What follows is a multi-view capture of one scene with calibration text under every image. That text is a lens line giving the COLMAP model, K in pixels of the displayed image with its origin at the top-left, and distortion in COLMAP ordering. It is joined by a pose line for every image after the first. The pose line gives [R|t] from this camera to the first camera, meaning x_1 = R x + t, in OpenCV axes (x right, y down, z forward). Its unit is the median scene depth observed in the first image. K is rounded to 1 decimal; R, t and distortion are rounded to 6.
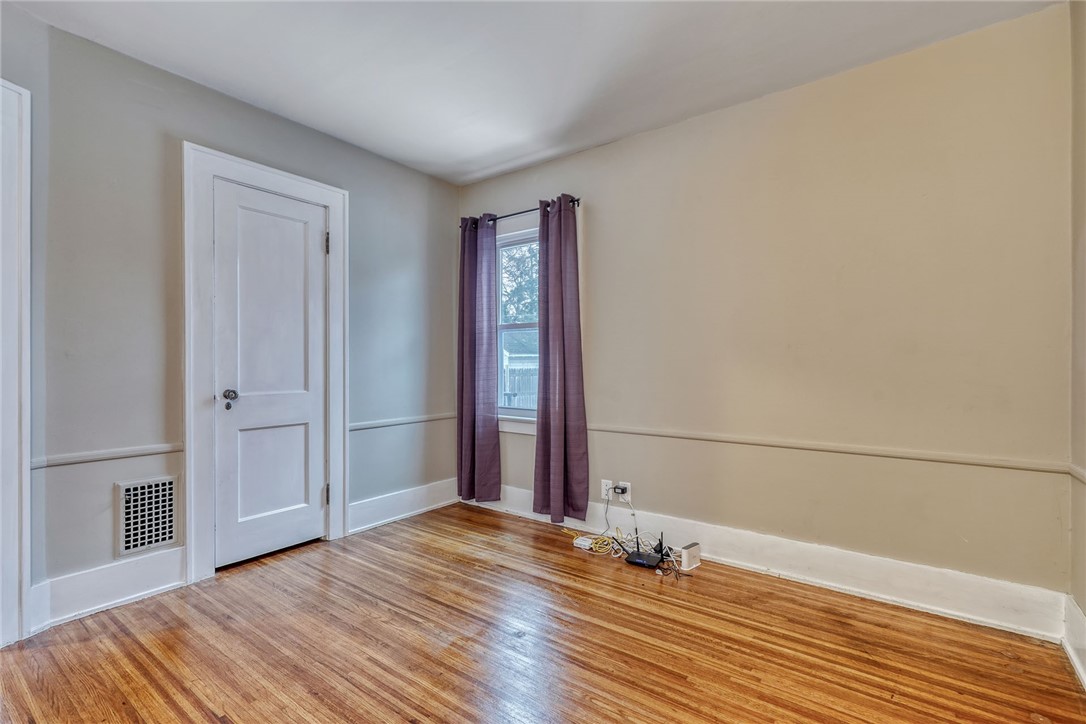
lens RADIAL K [[494.3, 0, 542.6], [0, 494.3, 364.2], [0, 0, 1]] dist [0.001749, 0.000402]
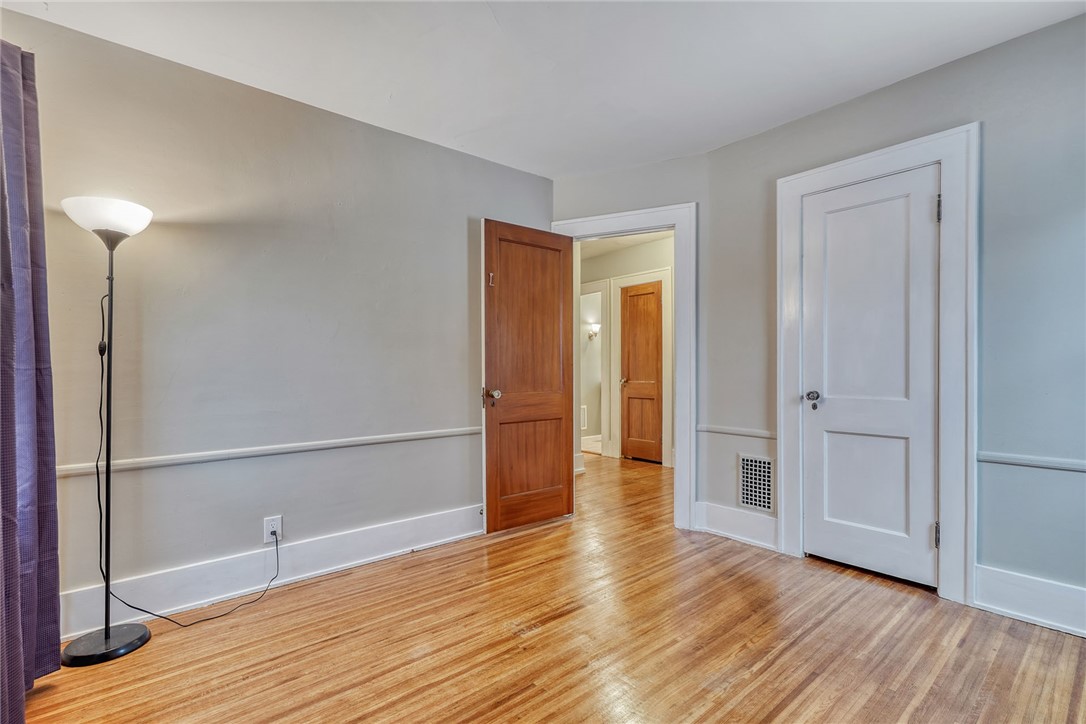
lens RADIAL K [[498.3, 0, 542.7], [0, 498.3, 369.0], [0, 0, 1]] dist [0.000048, -0.000077]
pose [[-0.234771, 0.006570, -0.972029, 0.548557], [0.006565, 0.999965, 0.005173, -0.004956], [0.972029, -0.005167, -0.234806, 0.693380]]
